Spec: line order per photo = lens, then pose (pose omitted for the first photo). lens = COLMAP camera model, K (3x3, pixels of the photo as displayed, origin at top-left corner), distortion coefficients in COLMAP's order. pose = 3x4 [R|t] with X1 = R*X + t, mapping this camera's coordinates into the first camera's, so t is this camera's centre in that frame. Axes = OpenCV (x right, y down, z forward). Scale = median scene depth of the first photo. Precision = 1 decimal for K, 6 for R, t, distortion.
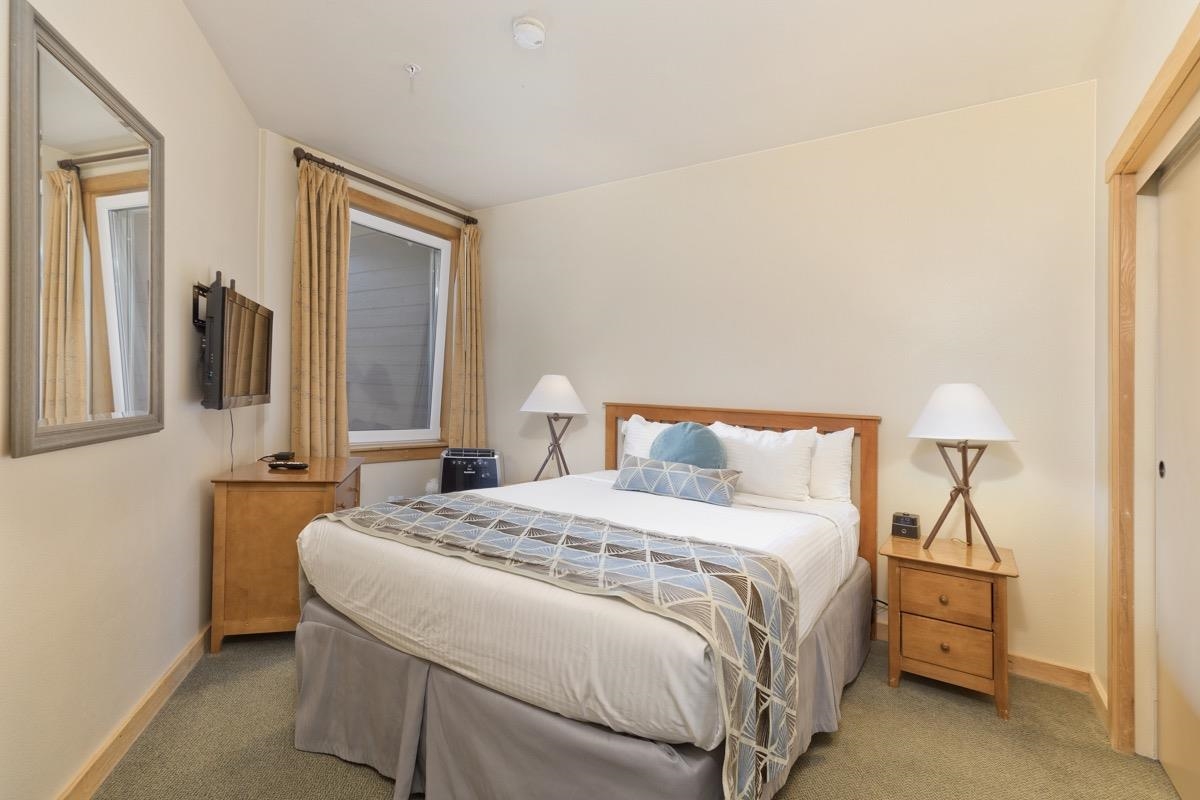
lens RADIAL K [[552.0, 0, 602.9], [0, 552.0, 379.9], [0, 0, 1]] dist [0.011671, -0.000351]
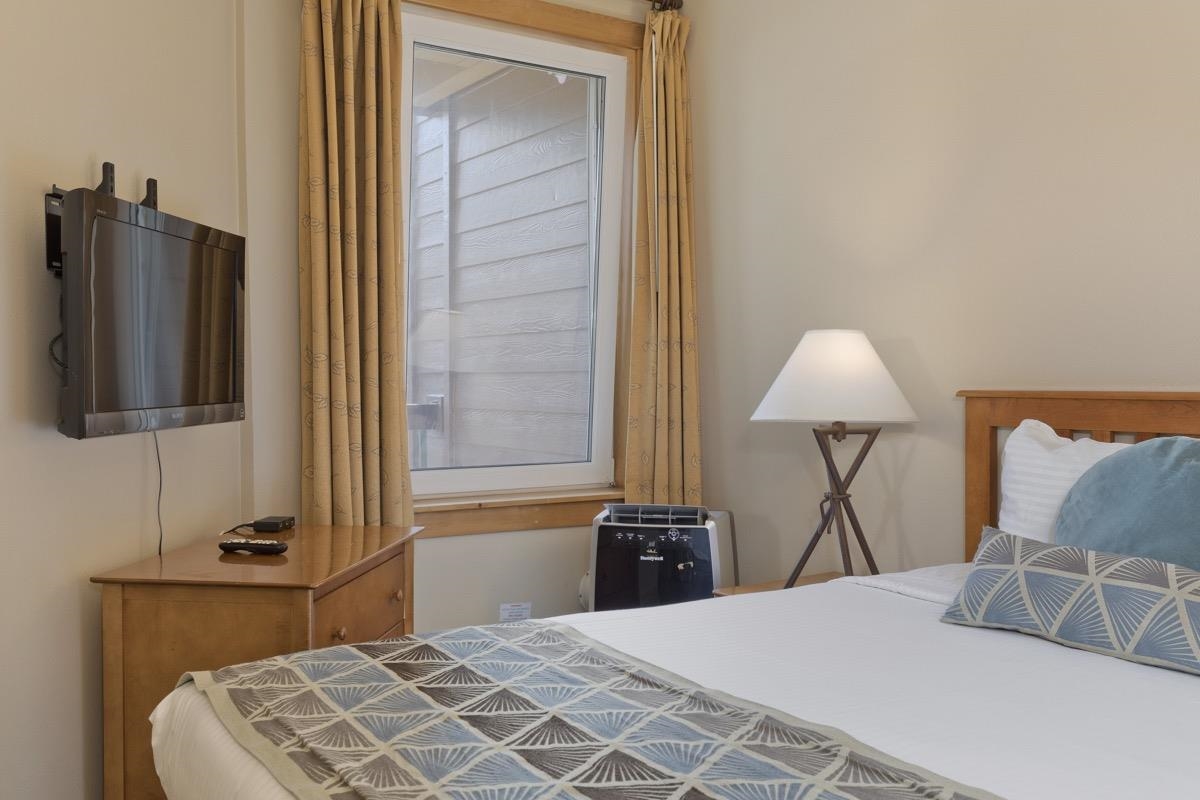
lens RADIAL K [[1083.0, 0, 601.0], [0, 1083.0, 430.5], [0, 0, 1]] dist [0.006860, 0.003247]
pose [[0.917342, -0.028127, -0.397105, 0.096775], [0.055993, 0.996701, 0.058752, 0.012159], [0.394142, -0.076131, 0.915891, 0.240893]]
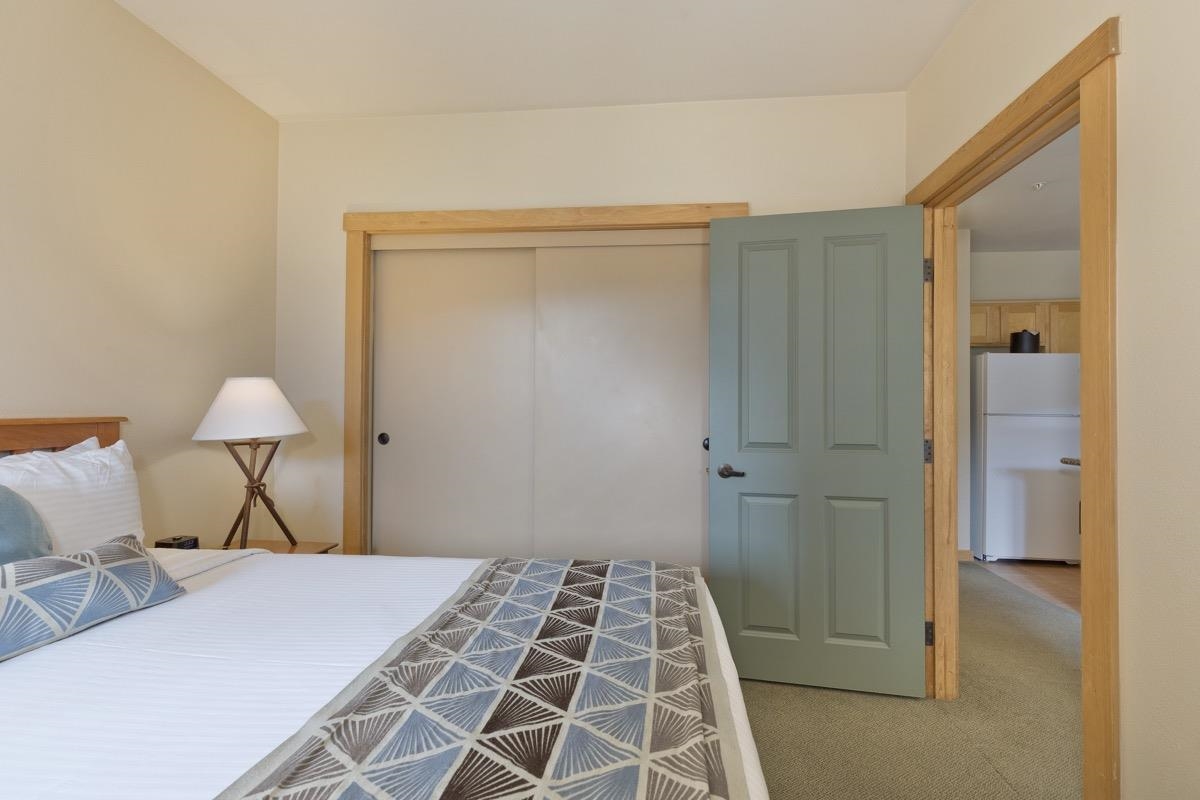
lens RADIAL K [[530.3, 0, 606.1], [0, 530.3, 400.2], [0, 0, 1]] dist [0.005135, -0.000167]
pose [[-0.450298, -0.036680, 0.892125, -0.371180], [-0.053731, 0.998458, 0.013931, 0.002309], [-0.891260, -0.041661, -0.451574, 0.742286]]
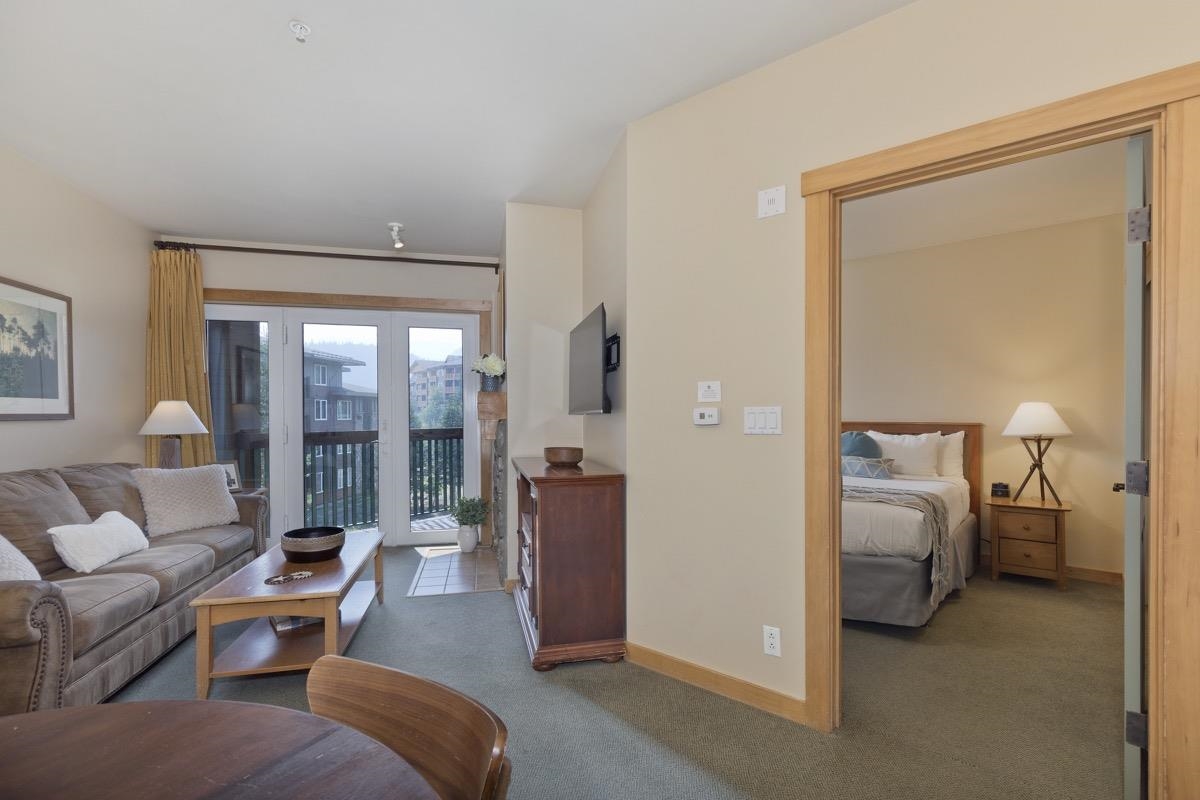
lens RADIAL K [[545.9, 0, 604.0], [0, 545.9, 419.8], [0, 0, 1]] dist [0.006714, 0.000014]
pose [[0.993360, -0.039101, -0.108201, -0.389980], [0.043106, 0.998460, 0.034923, -0.042580], [0.106669, -0.039355, 0.993515, -0.648111]]
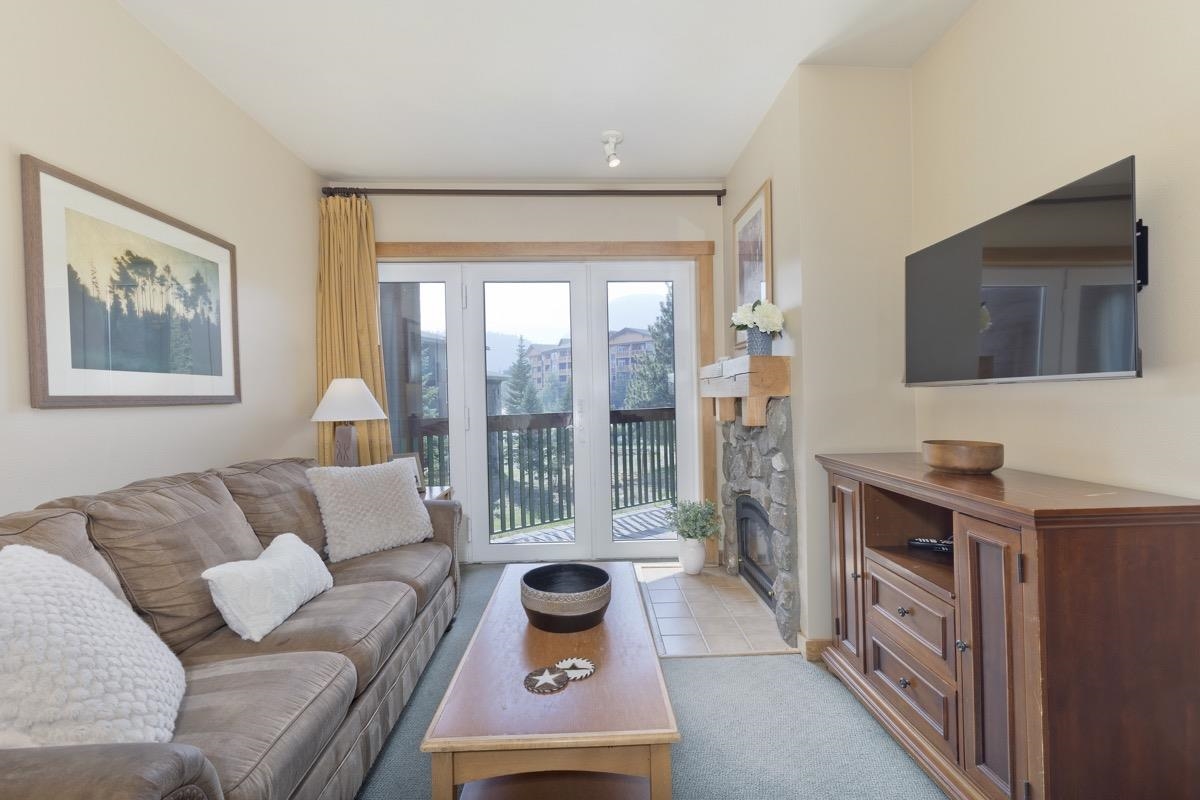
lens RADIAL K [[543.5, 0, 608.9], [0, 543.5, 403.2], [0, 0, 1]] dist [0.002998, -0.000042]
pose [[0.955387, -0.050703, -0.290972, -0.799504], [0.062325, 0.997580, 0.030808, -0.040574], [0.288706, -0.047568, 0.956235, -0.286467]]
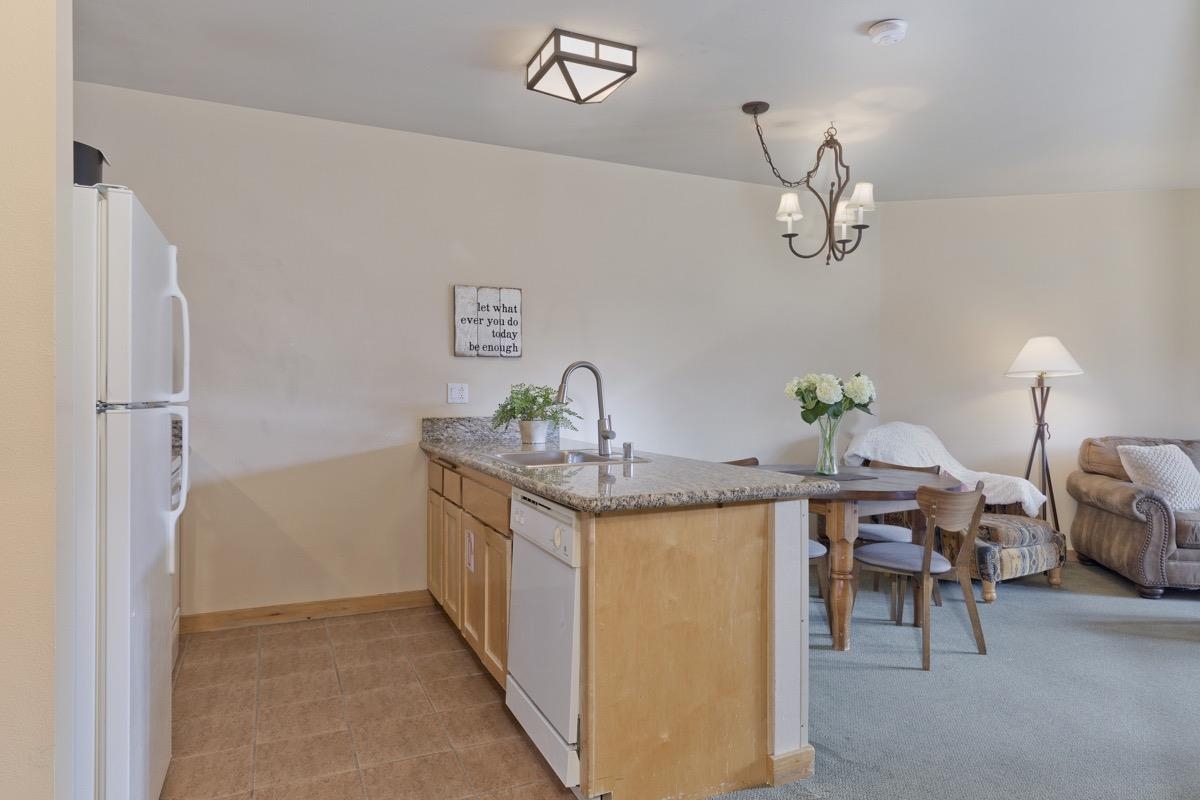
lens RADIAL K [[724.8, 0, 604.5], [0, 724.8, 398.9], [0, 0, 1]] dist [0.005250, 0.000426]
pose [[-0.536480, -0.039392, -0.842993, 0.729767], [-0.002602, 0.998982, -0.045026, 0.025237], [0.843909, -0.021962, -0.536036, -0.227117]]
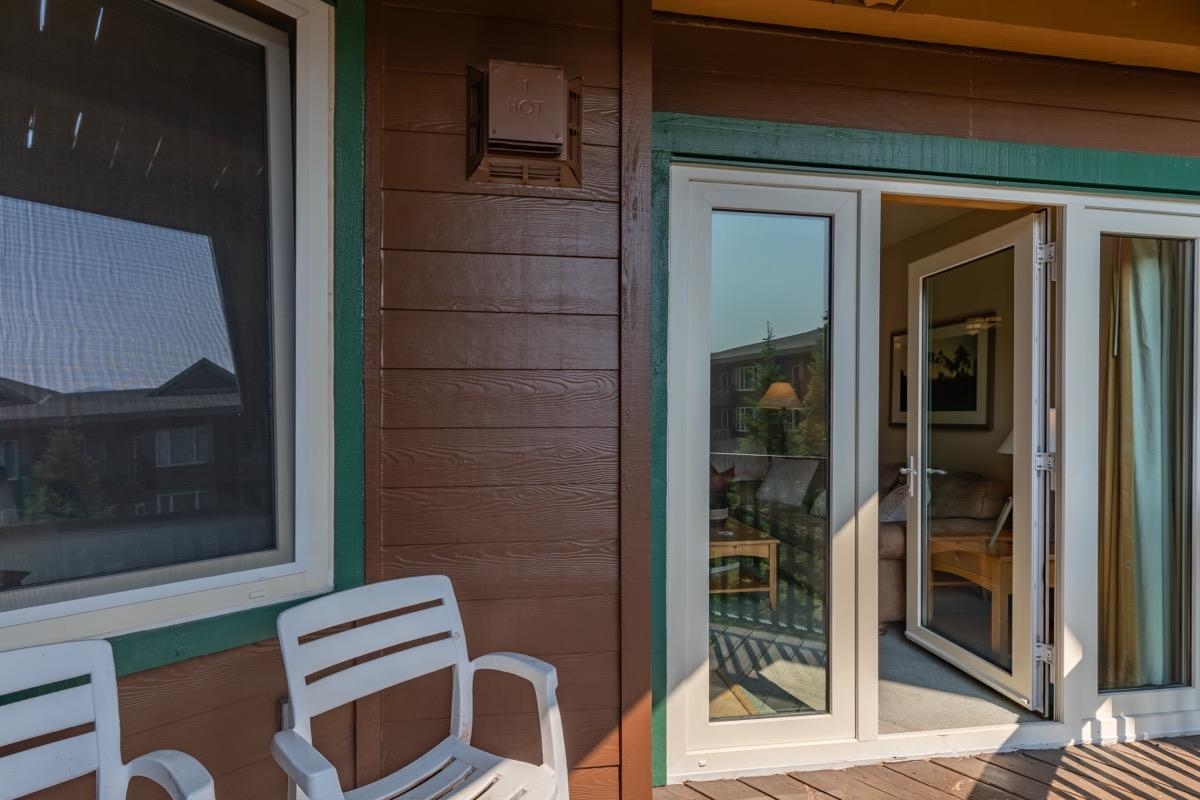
lens RADIAL K [[565.9, 0, 599.8], [0, 565.9, 412.2], [0, 0, 1]] dist [0.000702, -0.000039]
pose [[-0.980582, -0.046023, 0.190631, -1.039205], [-0.050310, 0.998577, -0.017708, -0.026553], [-0.189545, -0.026955, -0.981502, 1.786976]]
